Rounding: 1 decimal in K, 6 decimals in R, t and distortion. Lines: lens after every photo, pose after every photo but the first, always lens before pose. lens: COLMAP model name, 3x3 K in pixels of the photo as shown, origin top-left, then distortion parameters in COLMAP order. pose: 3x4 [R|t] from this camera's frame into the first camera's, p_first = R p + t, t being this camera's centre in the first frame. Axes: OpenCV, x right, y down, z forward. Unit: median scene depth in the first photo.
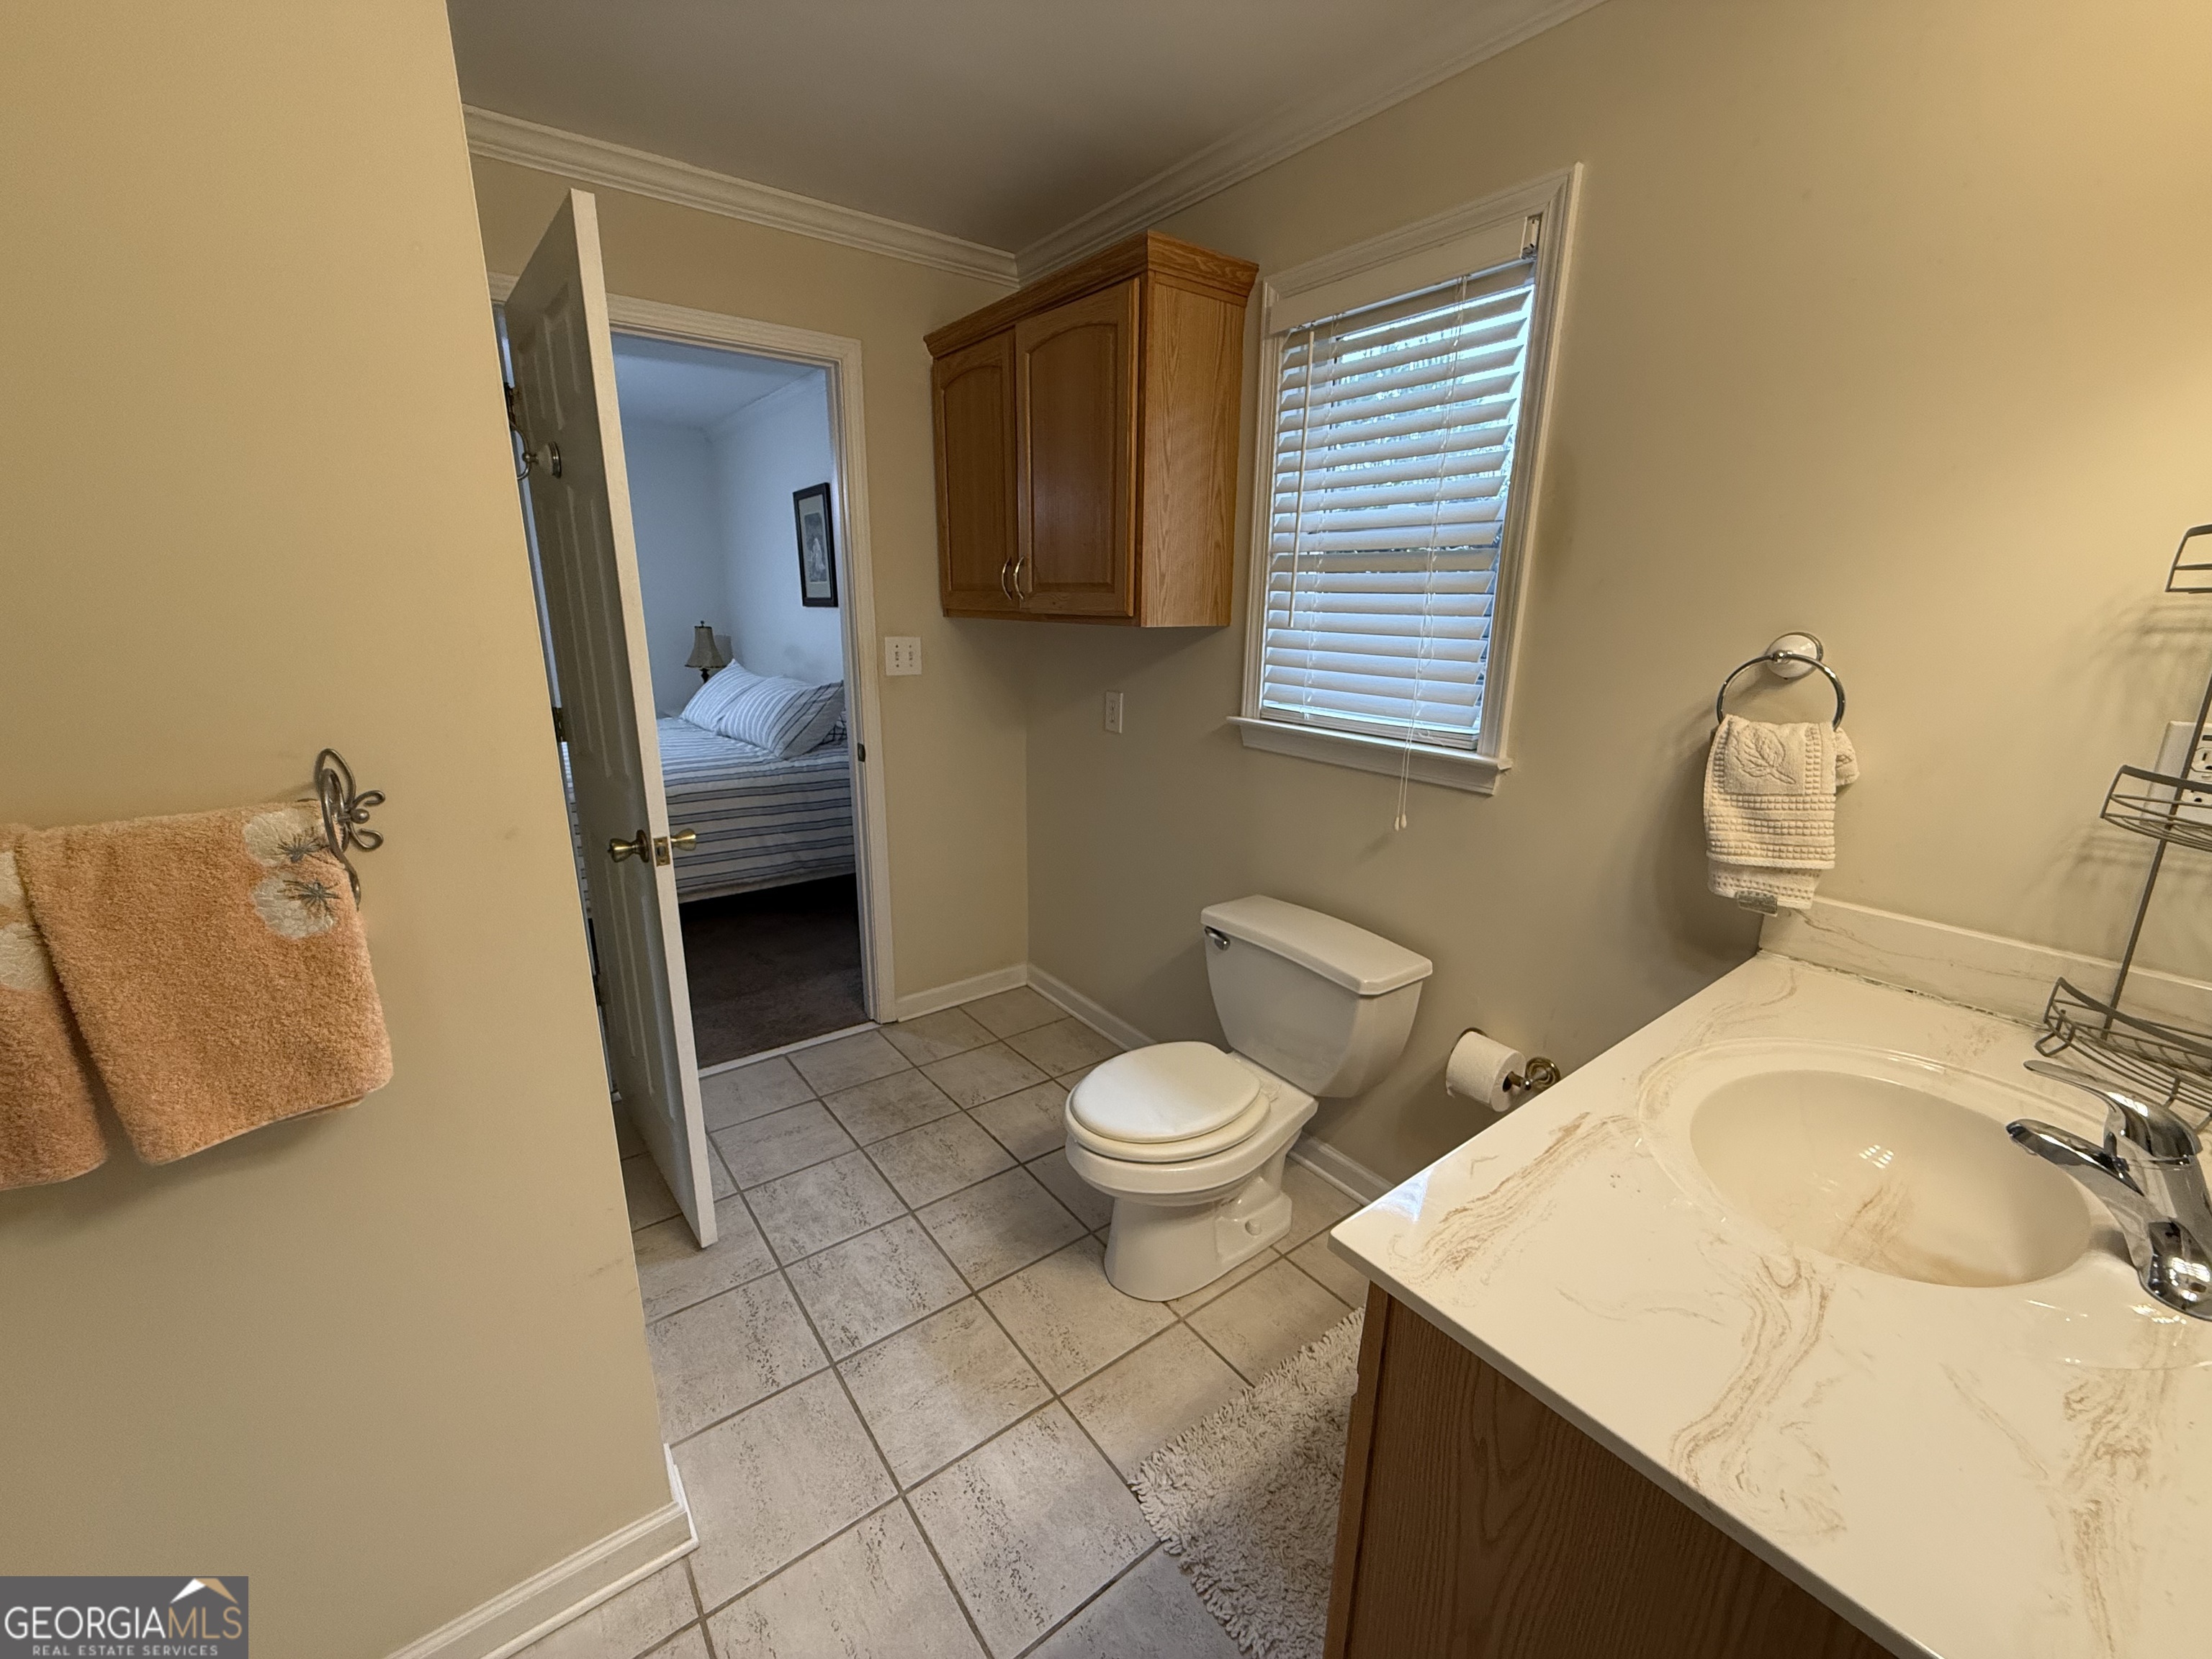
lens RADIAL K [[883.4, 0, 1099.2], [0, 883.4, 828.8], [0, 0, 1]] dist [0.003746, 0.000259]
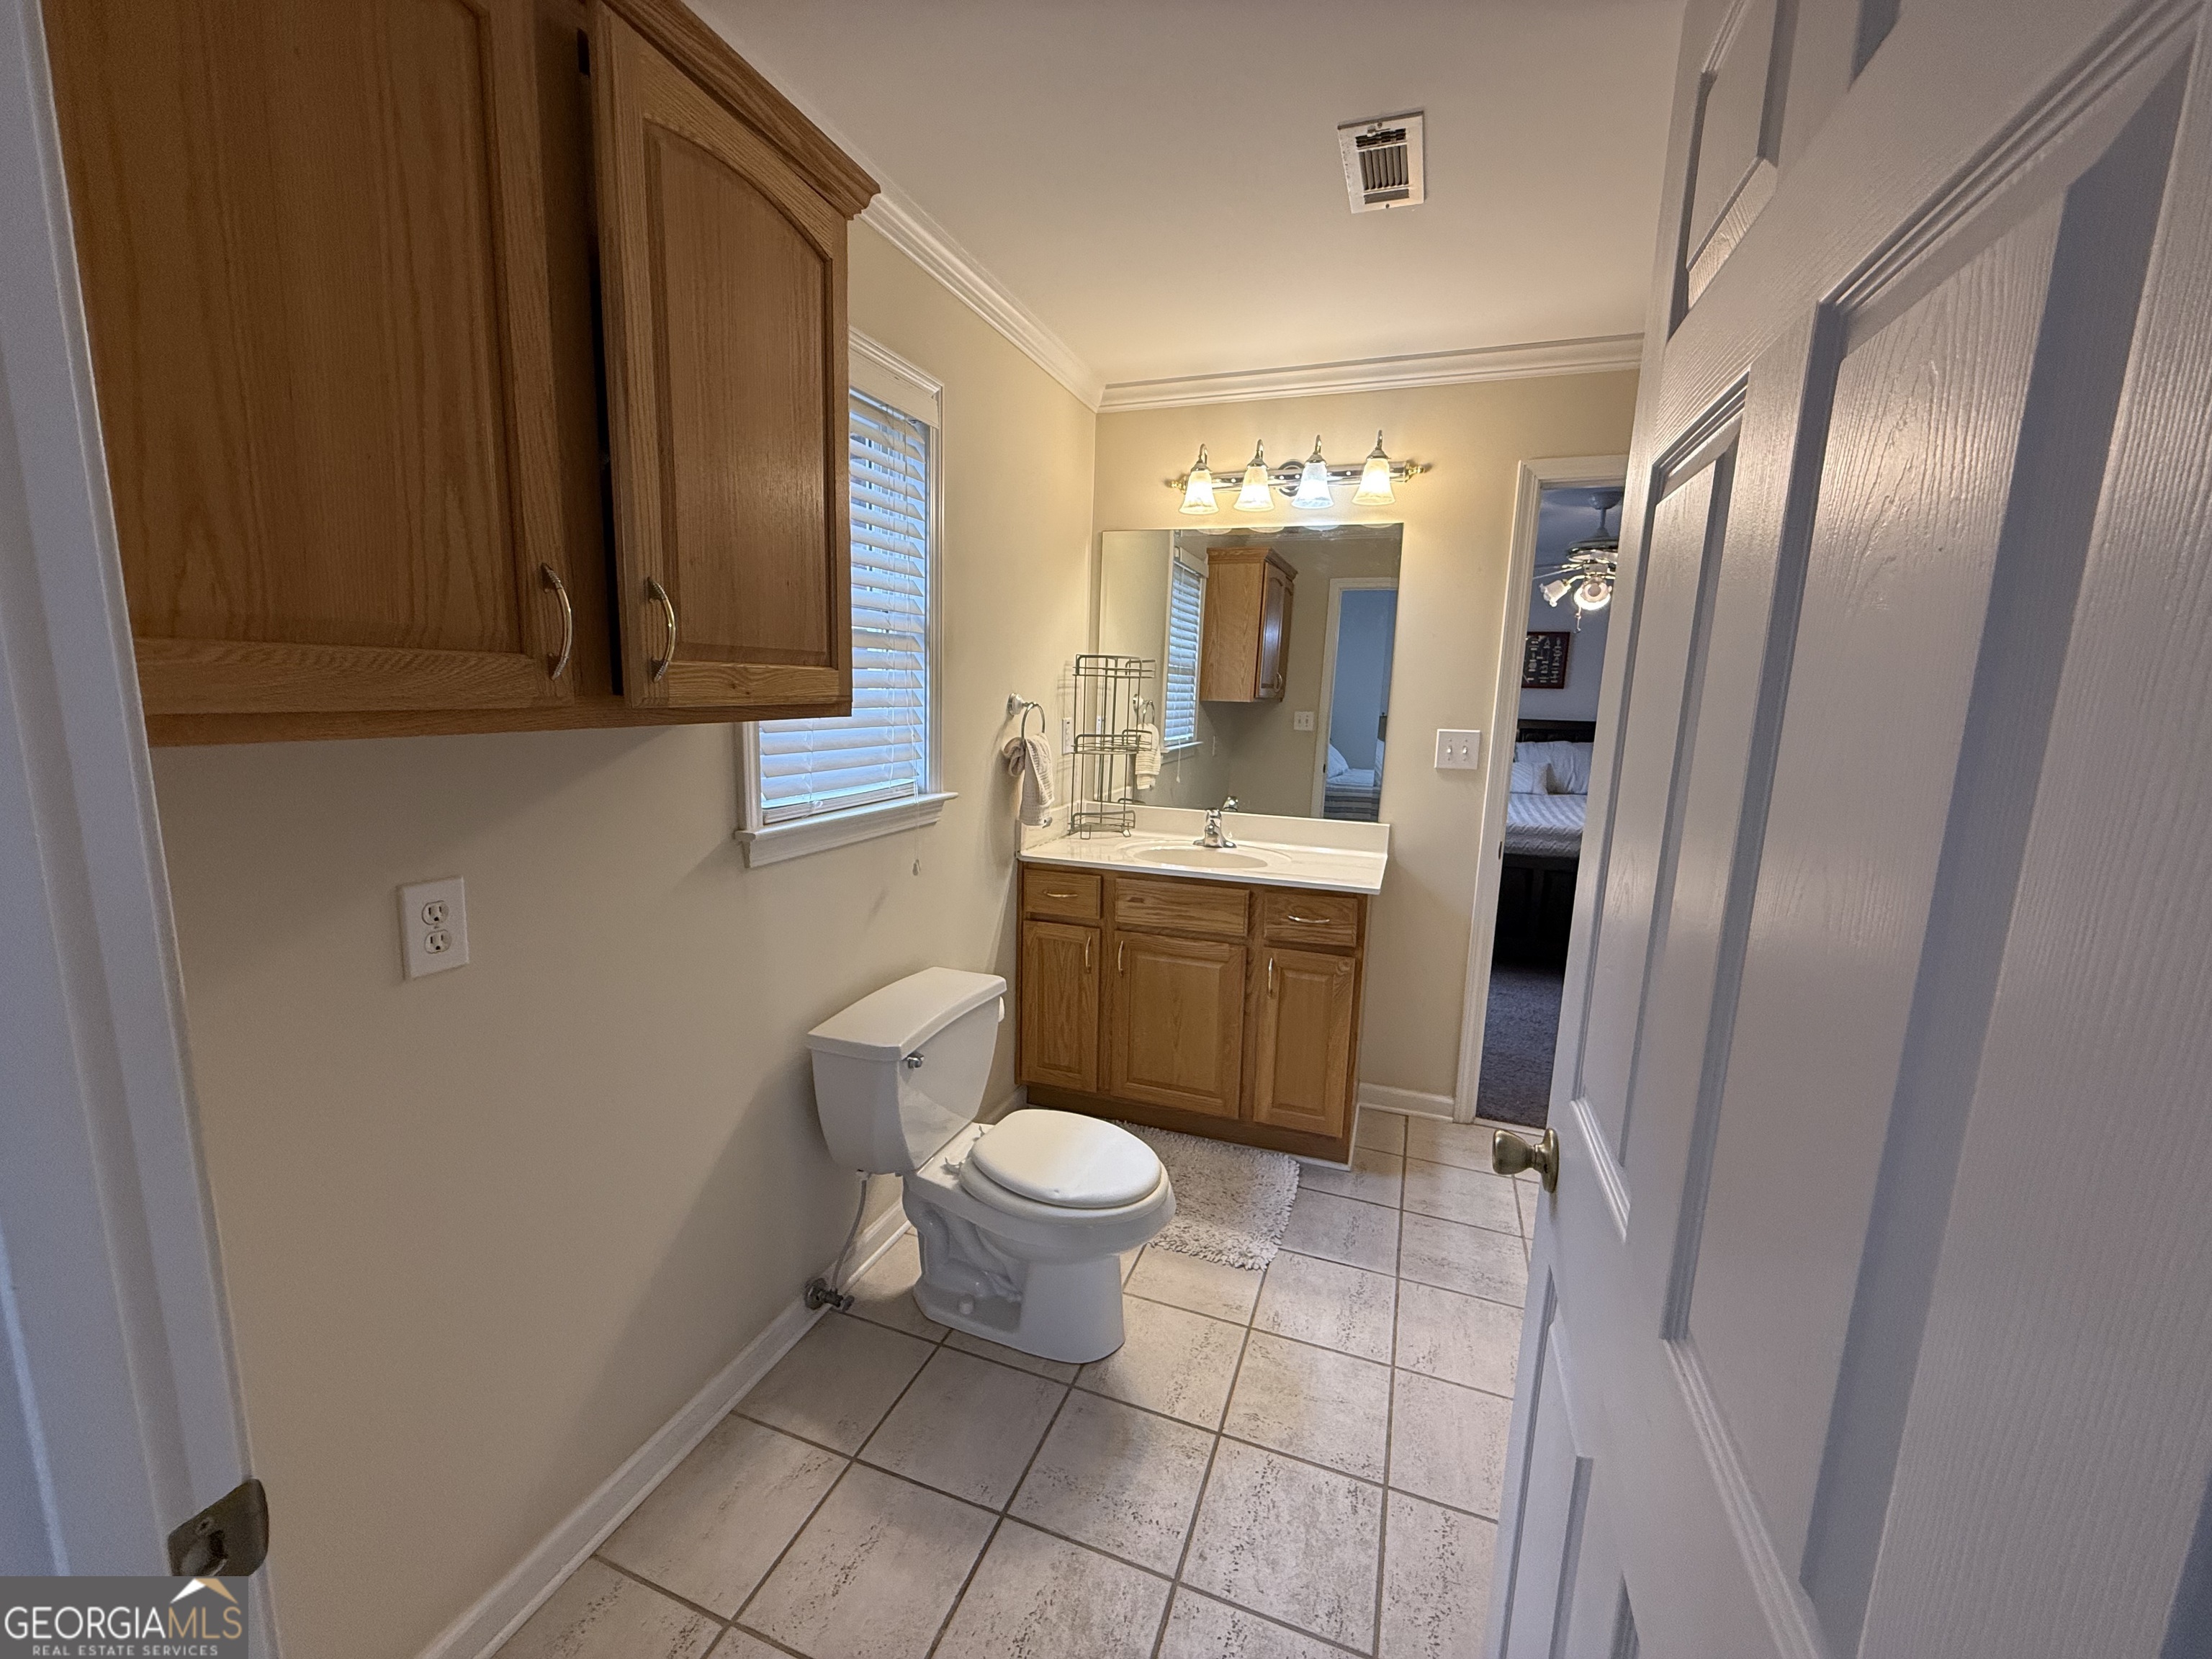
lens RADIAL K [[883.4, 0, 1097.8], [0, 883.4, 832.7], [0, 0, 1]] dist [0.003746, 0.000259]
pose [[-0.538593, -0.163398, 0.826570, -0.747831], [0.182325, 0.935170, 0.303669, -0.366103], [-0.822603, 0.314259, -0.473885, 1.379395]]
